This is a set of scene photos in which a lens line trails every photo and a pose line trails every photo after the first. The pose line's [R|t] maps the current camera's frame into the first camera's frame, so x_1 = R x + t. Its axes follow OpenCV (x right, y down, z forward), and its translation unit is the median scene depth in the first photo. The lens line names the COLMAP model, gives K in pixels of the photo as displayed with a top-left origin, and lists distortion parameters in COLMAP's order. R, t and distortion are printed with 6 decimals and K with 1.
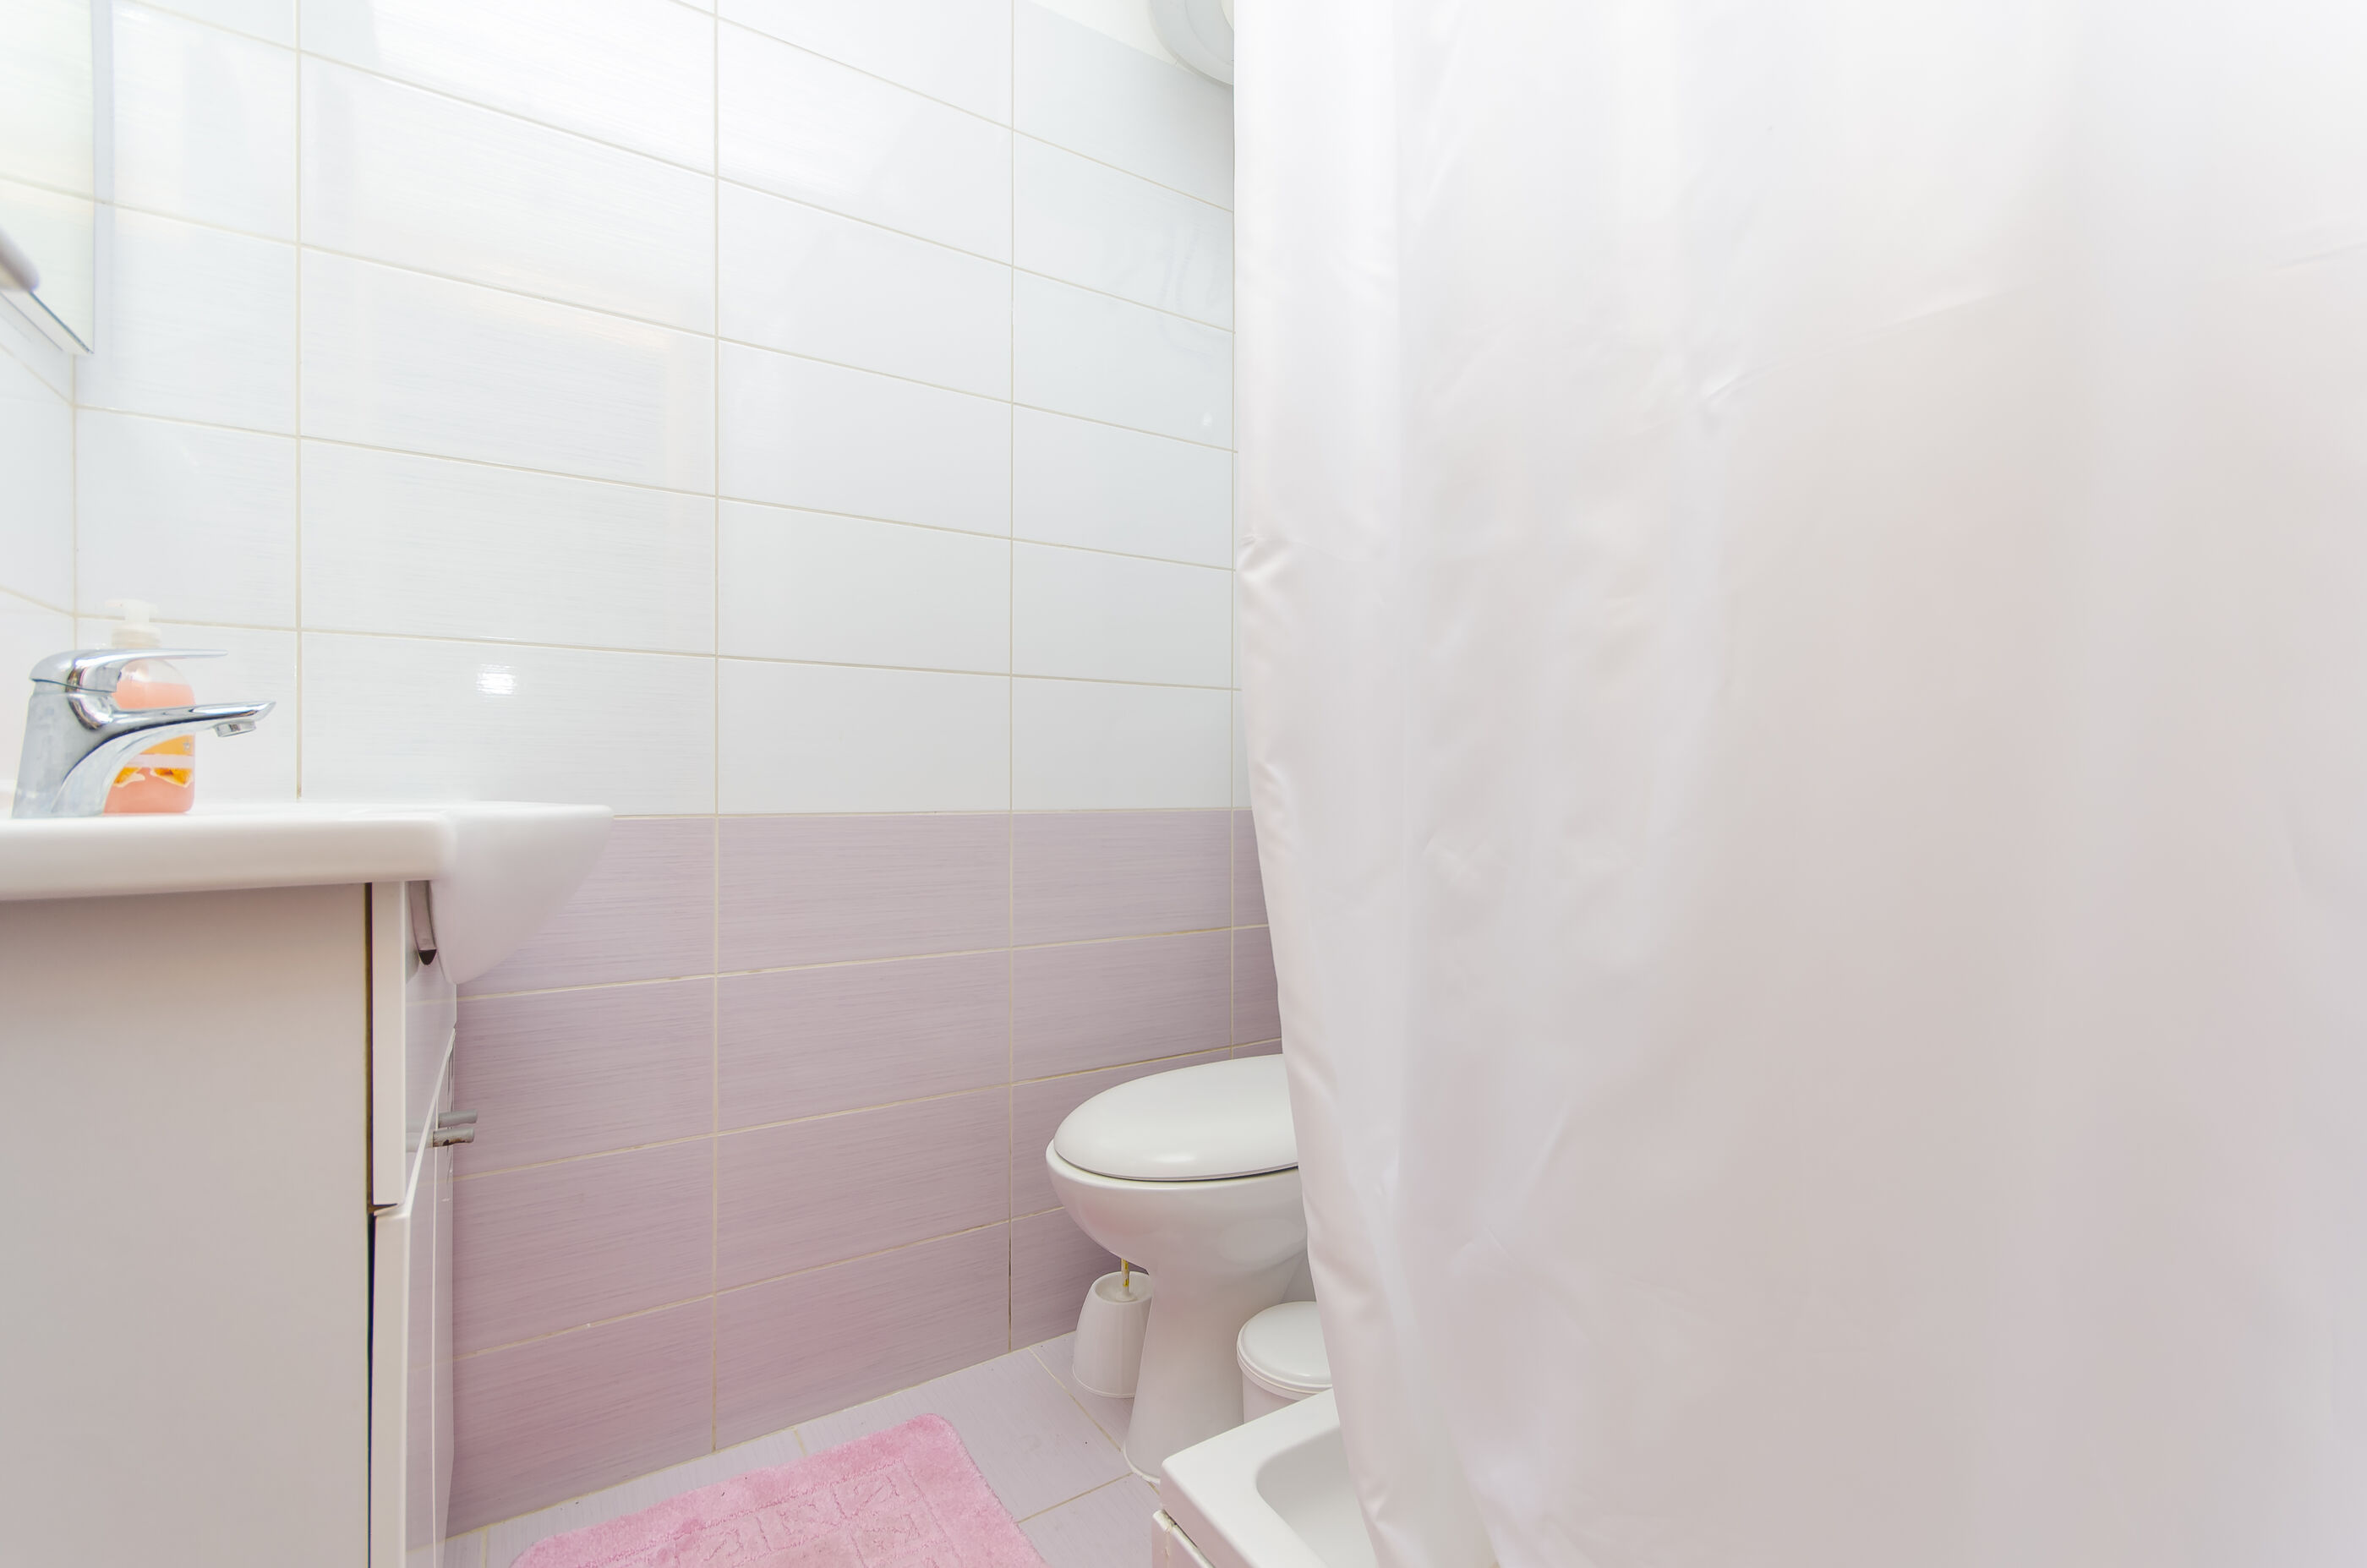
lens RADIAL K [[1034.1, 0, 1181.8], [0, 1034.1, 783.9], [0, 0, 1]] dist [0.008978, -0.000713]
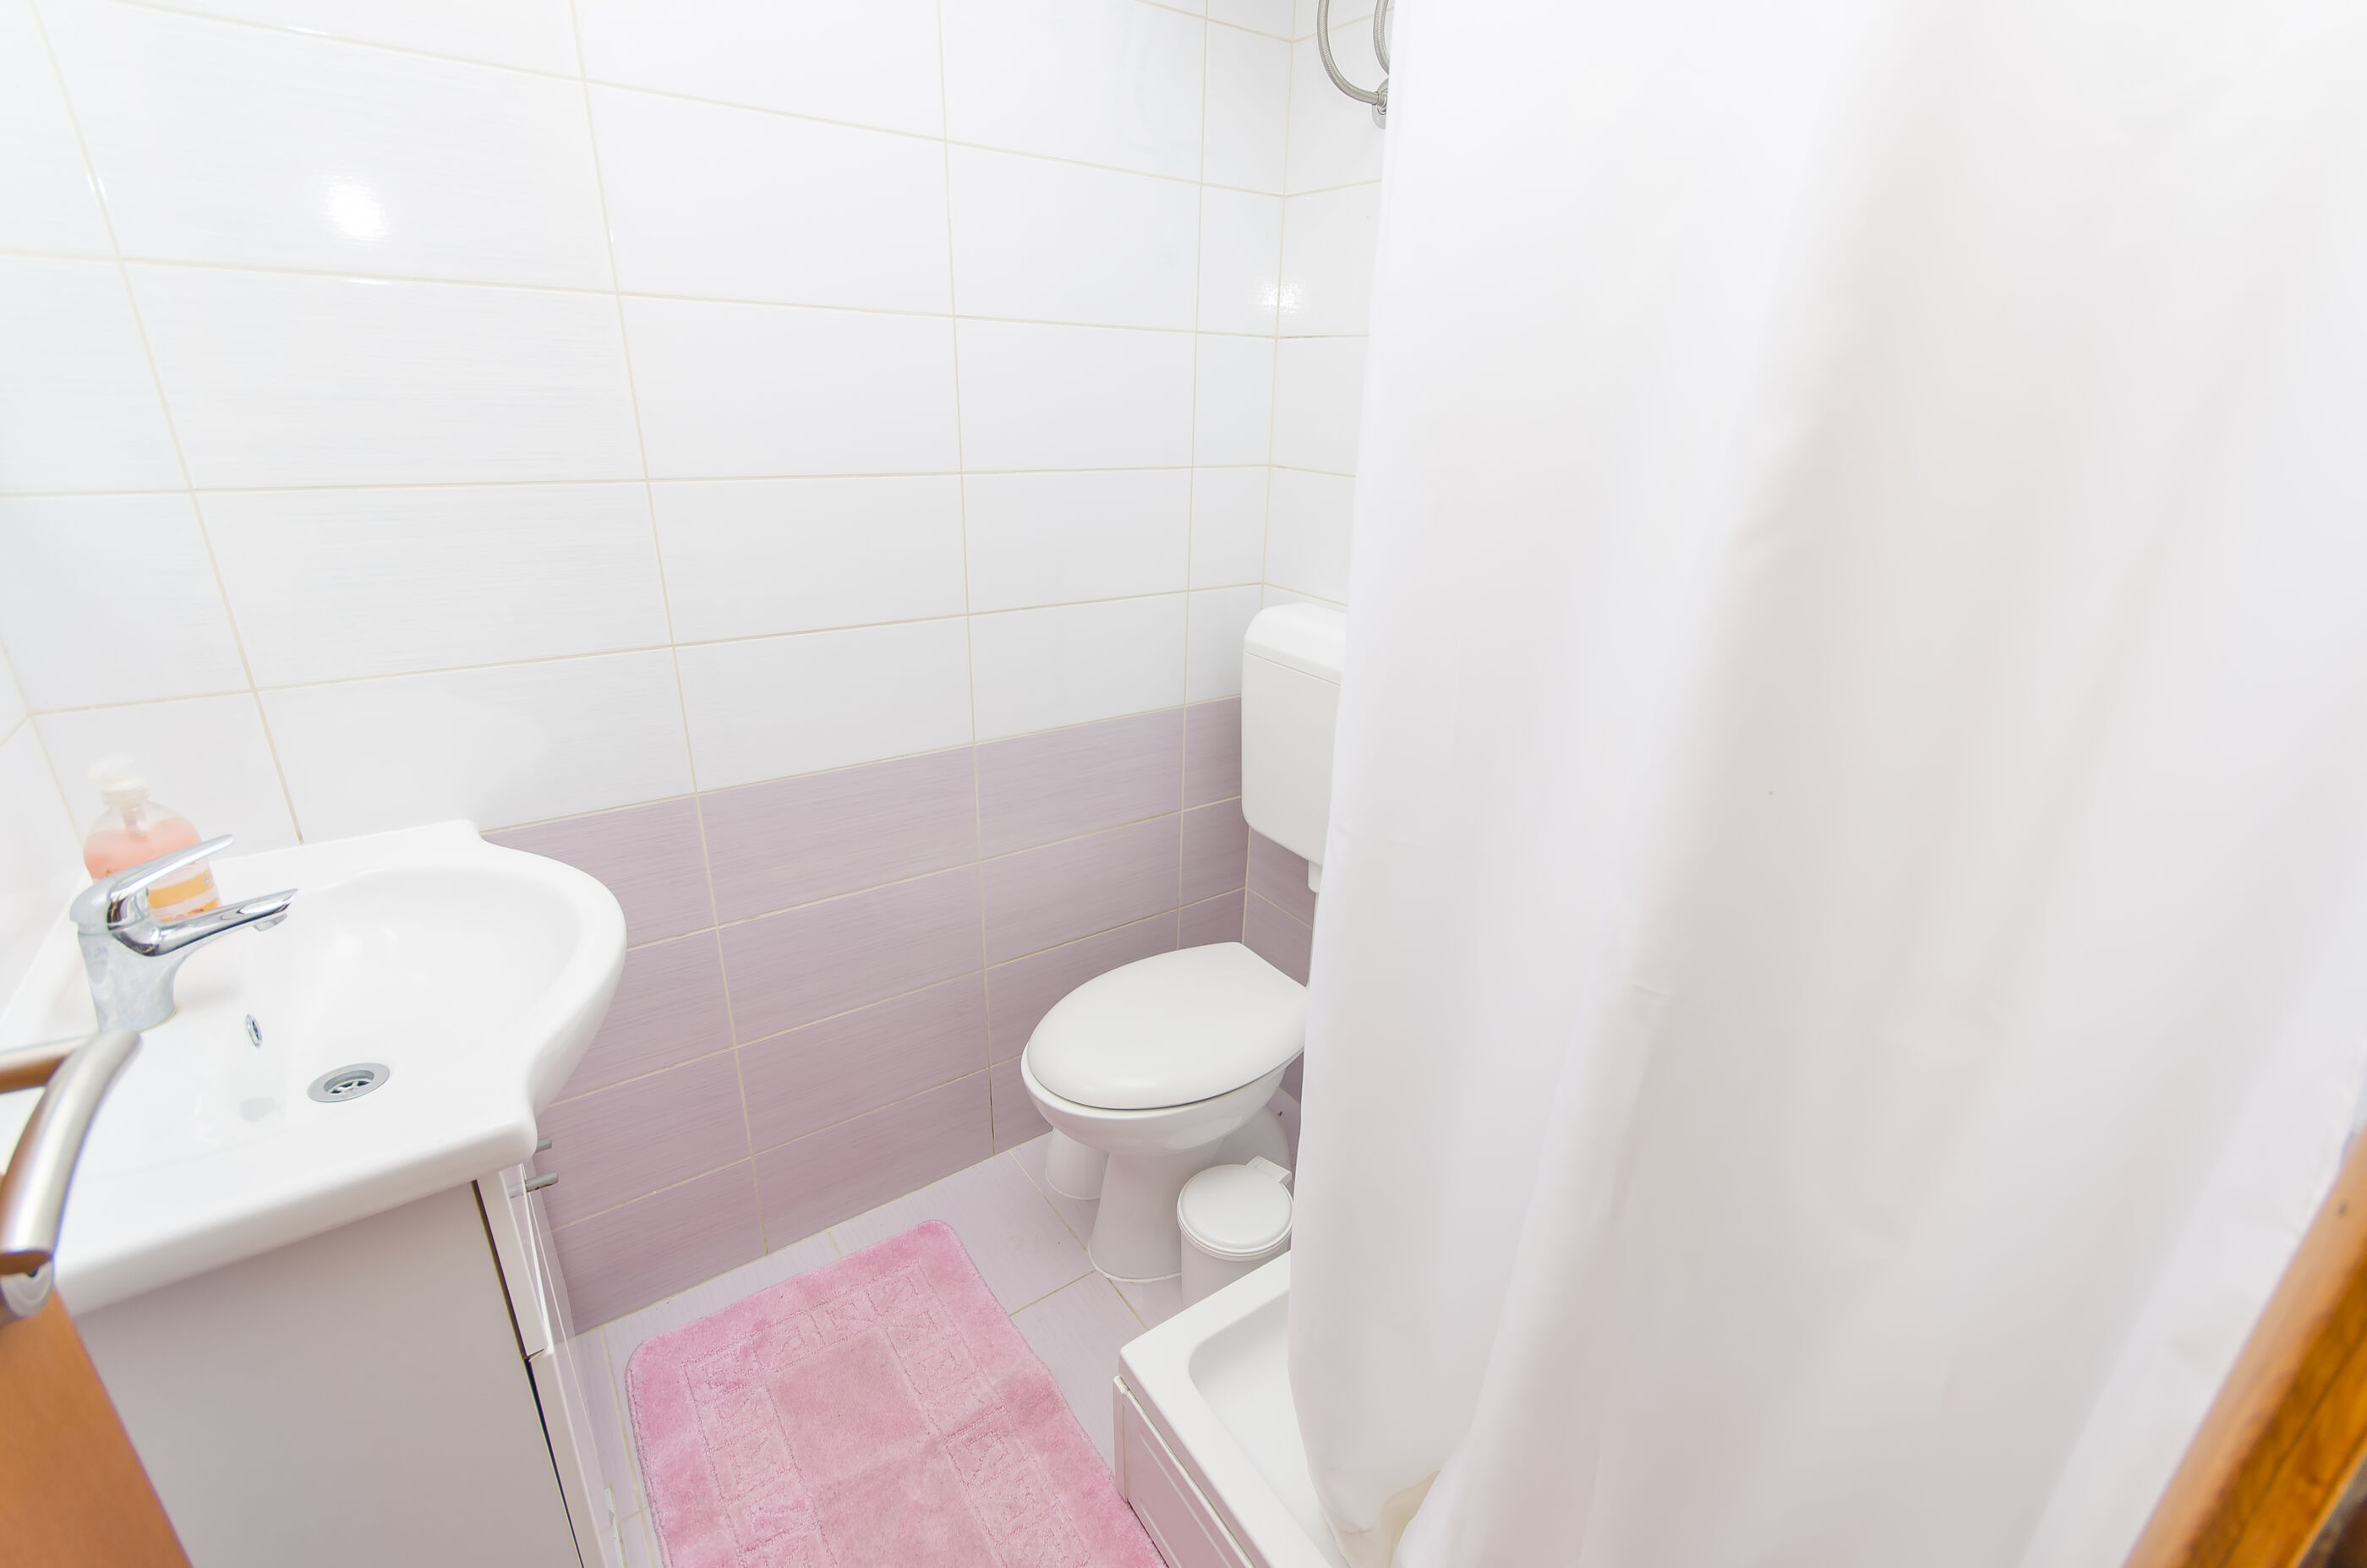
lens RADIAL K [[1034.1, 0, 1182.6], [0, 1034.1, 781.1], [0, 0, 1]] dist [0.008978, -0.000713]
pose [[0.998660, 0.006175, 0.051382, -0.009176], [-0.024352, 0.932134, 0.361293, -0.404308], [-0.045664, -0.362060, 0.931036, -0.001444]]
